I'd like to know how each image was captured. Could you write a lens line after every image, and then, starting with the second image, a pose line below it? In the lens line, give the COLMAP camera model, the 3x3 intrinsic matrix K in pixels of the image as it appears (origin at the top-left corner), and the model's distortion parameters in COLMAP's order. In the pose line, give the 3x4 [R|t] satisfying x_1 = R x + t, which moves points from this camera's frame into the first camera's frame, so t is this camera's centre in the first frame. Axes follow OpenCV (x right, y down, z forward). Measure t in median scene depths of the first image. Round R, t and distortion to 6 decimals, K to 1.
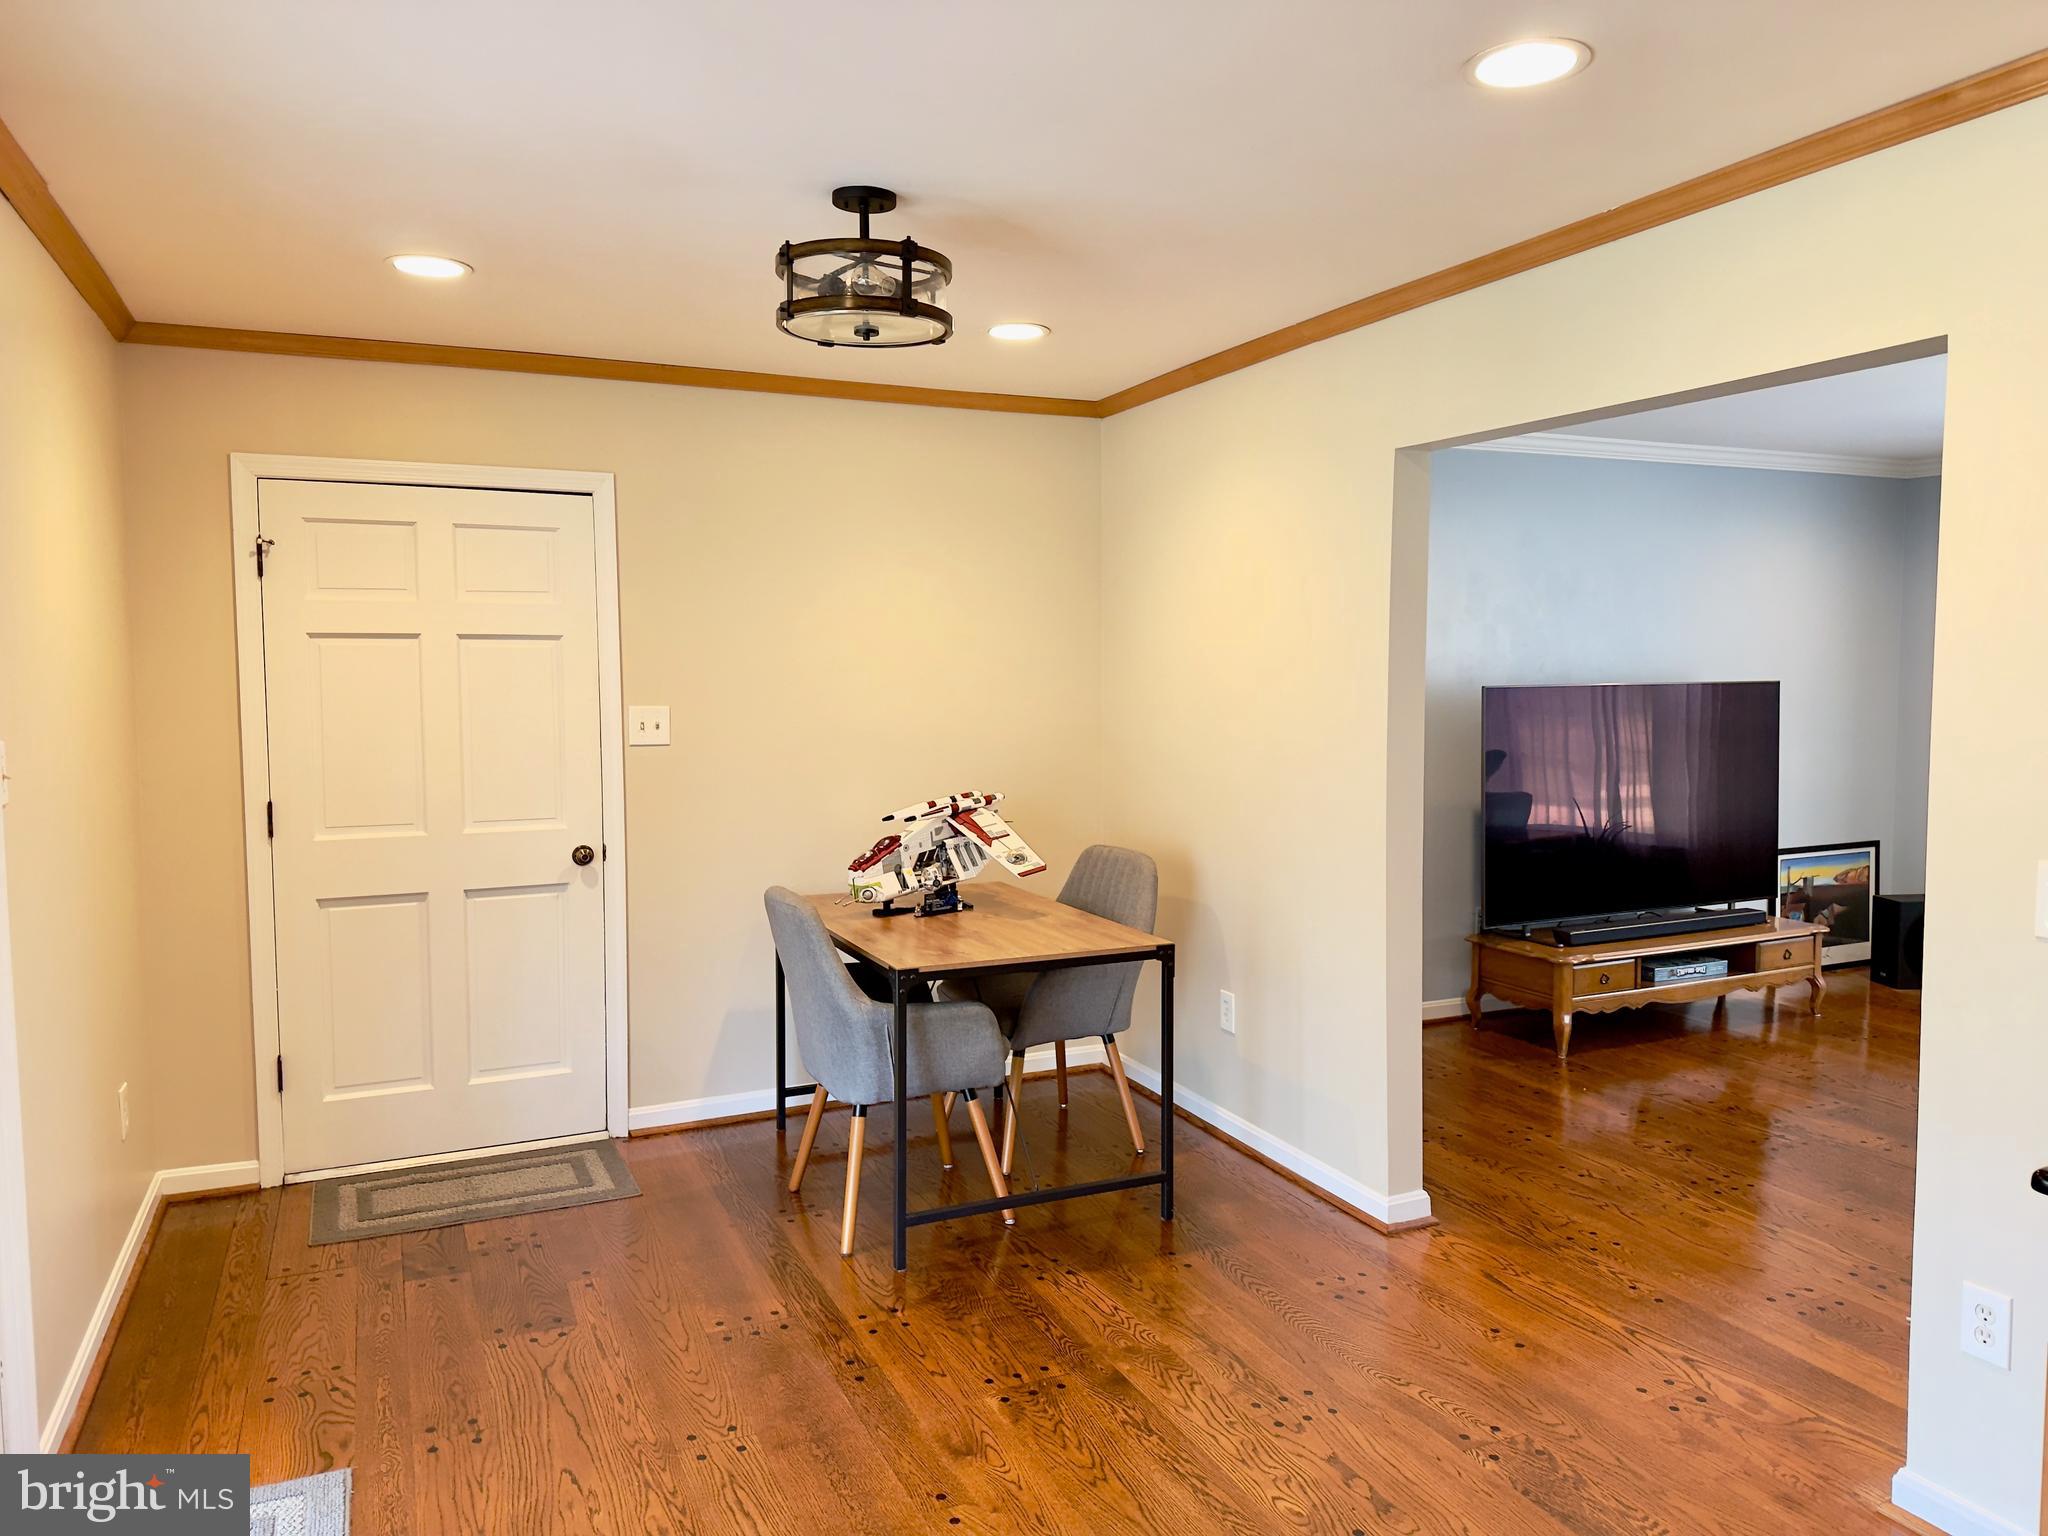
lens RADIAL K [[1433.8, 0, 1028.8], [0, 1433.8, 763.7], [0, 0, 1]] dist [0.088683, -0.116955]
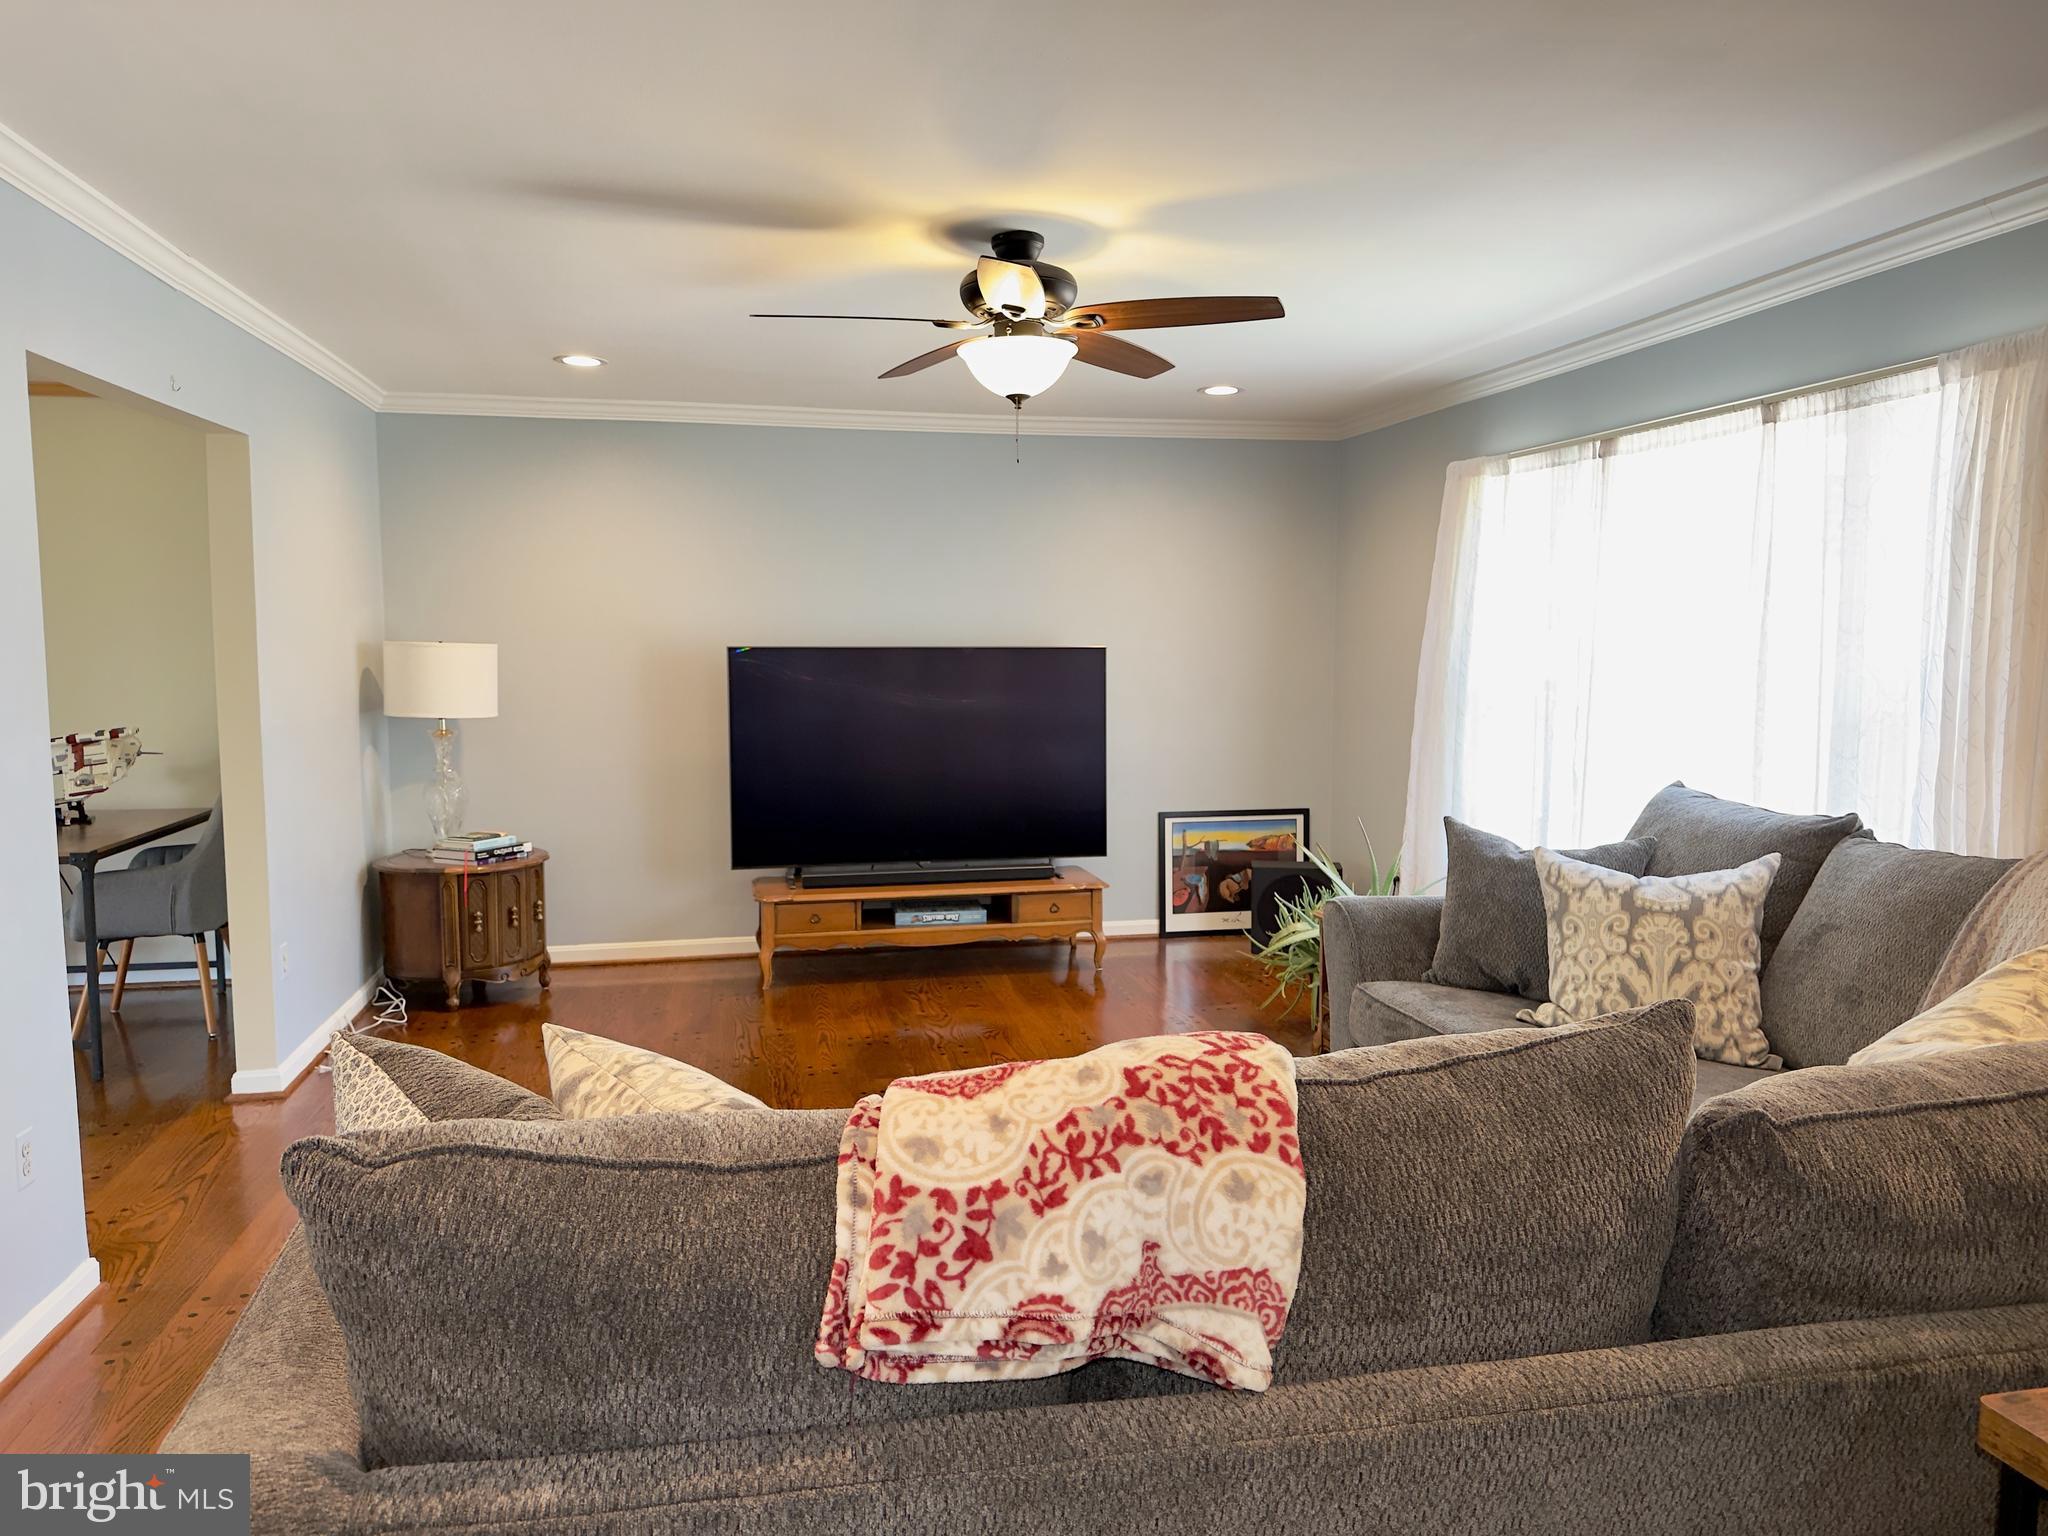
lens RADIAL K [[1433.8, 0, 1028.8], [0, 1433.8, 763.7], [0, 0, 1]] dist [0.088683, -0.116955]
pose [[0.971400, 0.022196, -0.236411, 0.705166], [-0.019026, 0.999696, 0.015684, 0.011511], [0.236687, -0.010737, 0.971527, -0.003416]]
